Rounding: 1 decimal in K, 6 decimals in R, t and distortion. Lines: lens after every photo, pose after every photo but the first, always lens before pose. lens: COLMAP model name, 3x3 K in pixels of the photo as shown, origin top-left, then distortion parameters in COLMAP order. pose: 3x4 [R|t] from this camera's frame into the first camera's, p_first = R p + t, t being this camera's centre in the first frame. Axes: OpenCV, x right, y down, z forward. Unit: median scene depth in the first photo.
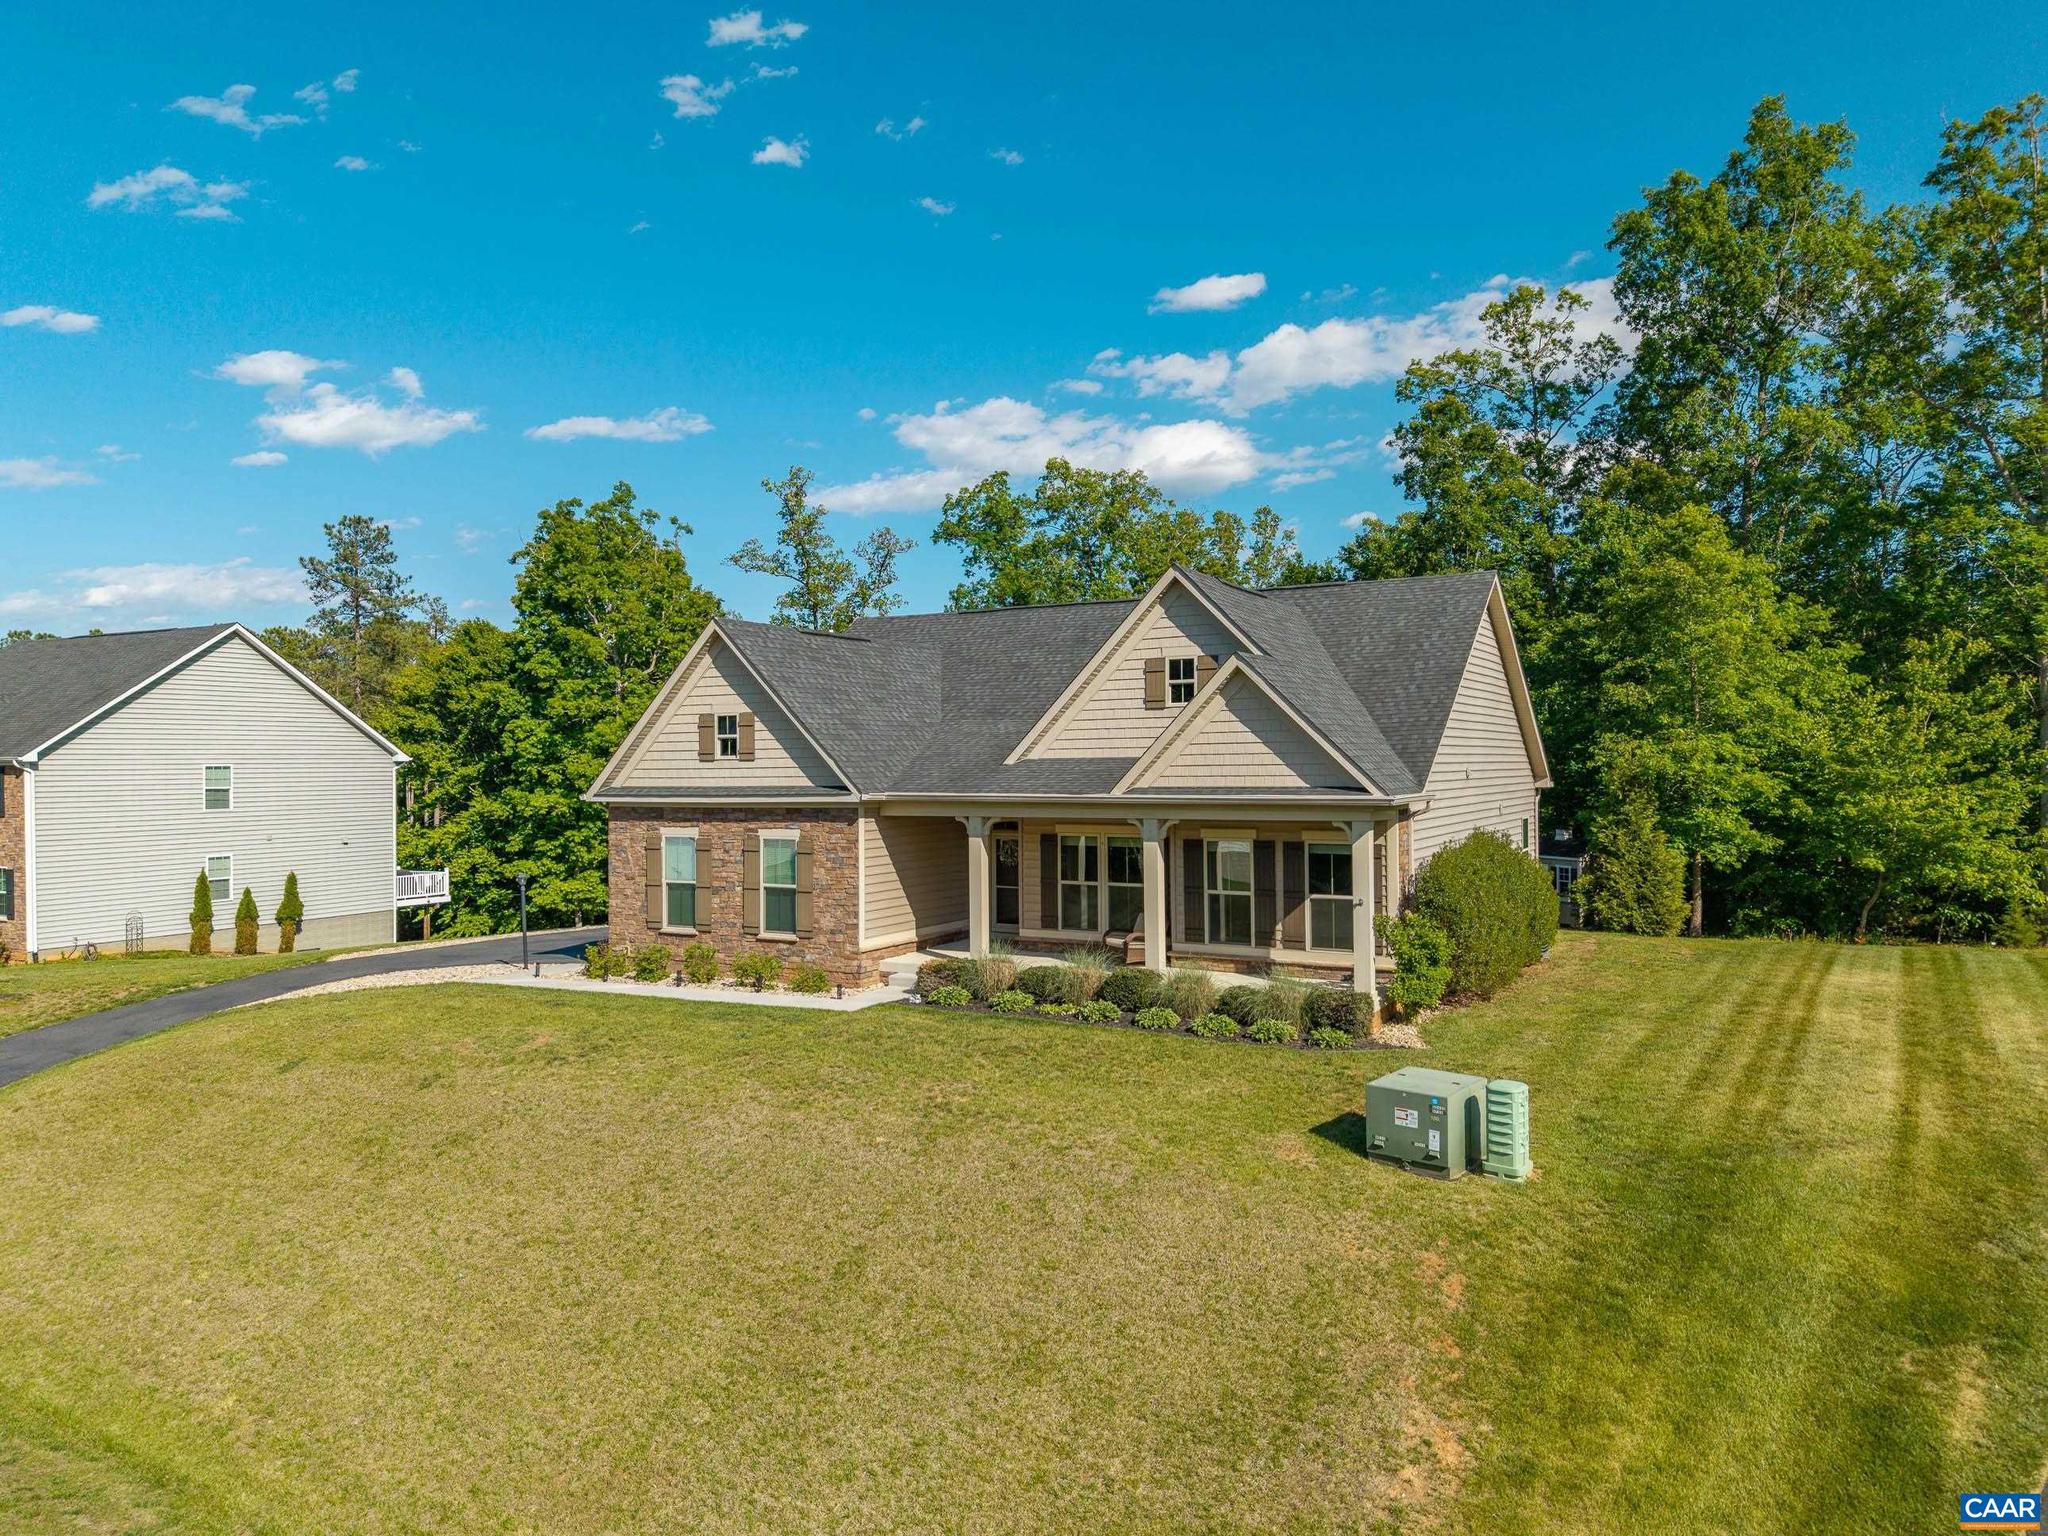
lens RADIAL K [[1436.1, 0, 1024.0], [0, 1436.1, 768.0], [0, 0, 1]] dist [0.057156, -0.004809]
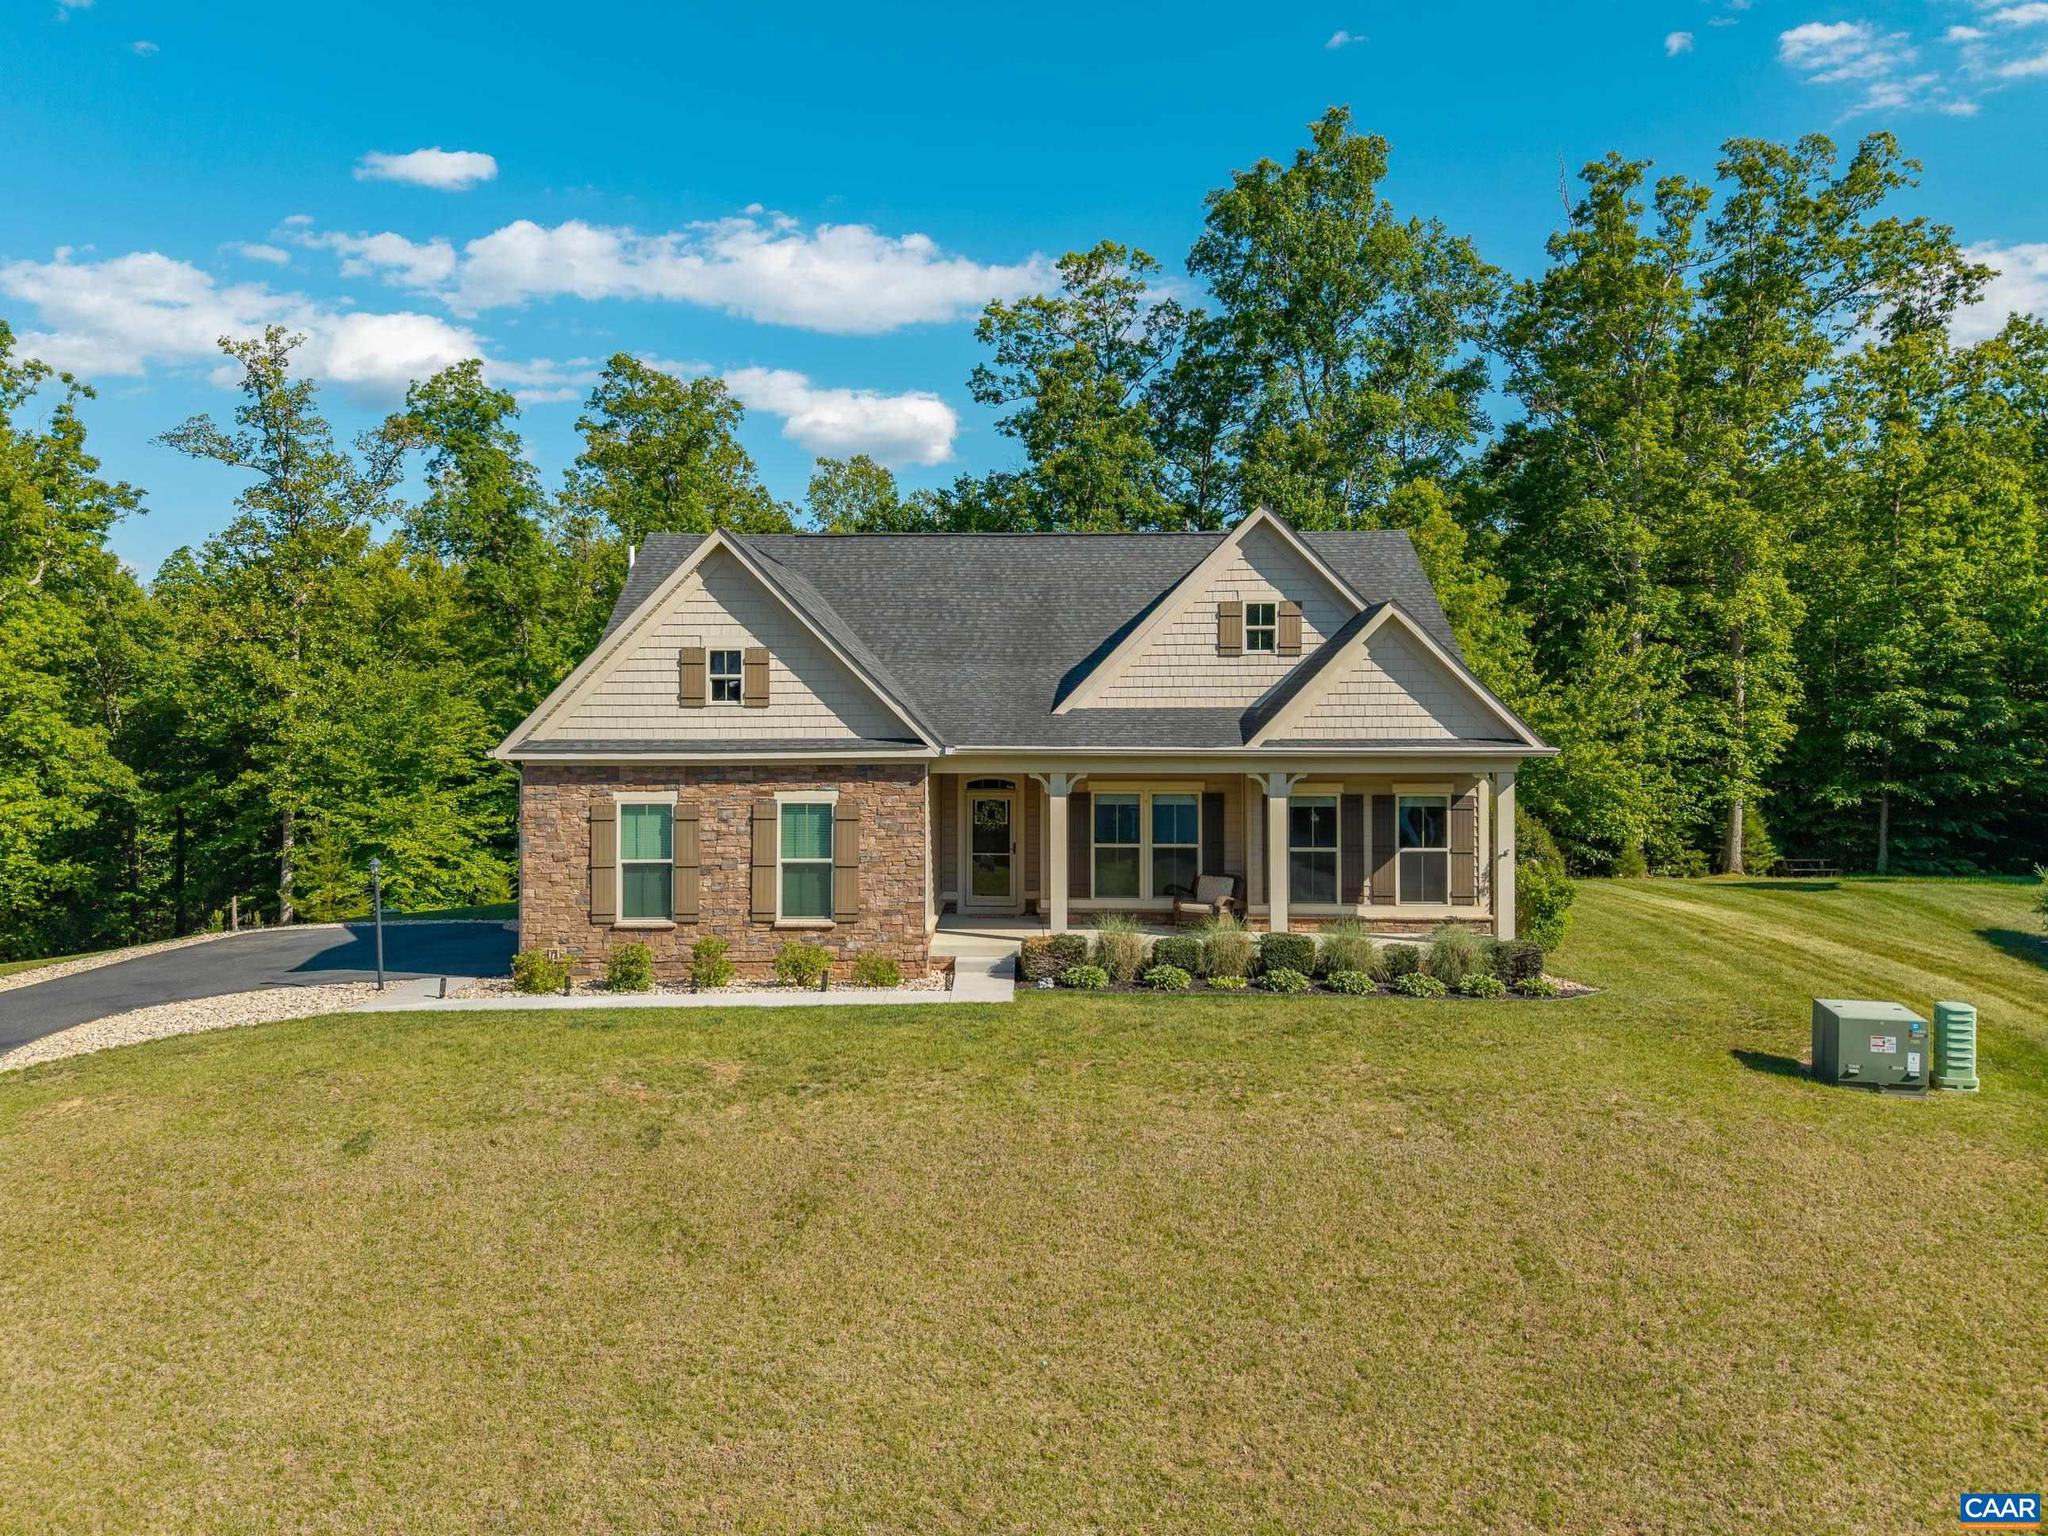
lens RADIAL K [[1587.7, 0, 1023.4], [0, 1587.7, 714.8], [0, 0, 1]] dist [0.027818, -0.009141]
pose [[0.879363, 0.007493, 0.476093, -0.483534], [-0.004659, 0.999964, -0.007133, 0.004839], [-0.476130, 0.004054, 0.879366, 0.144915]]
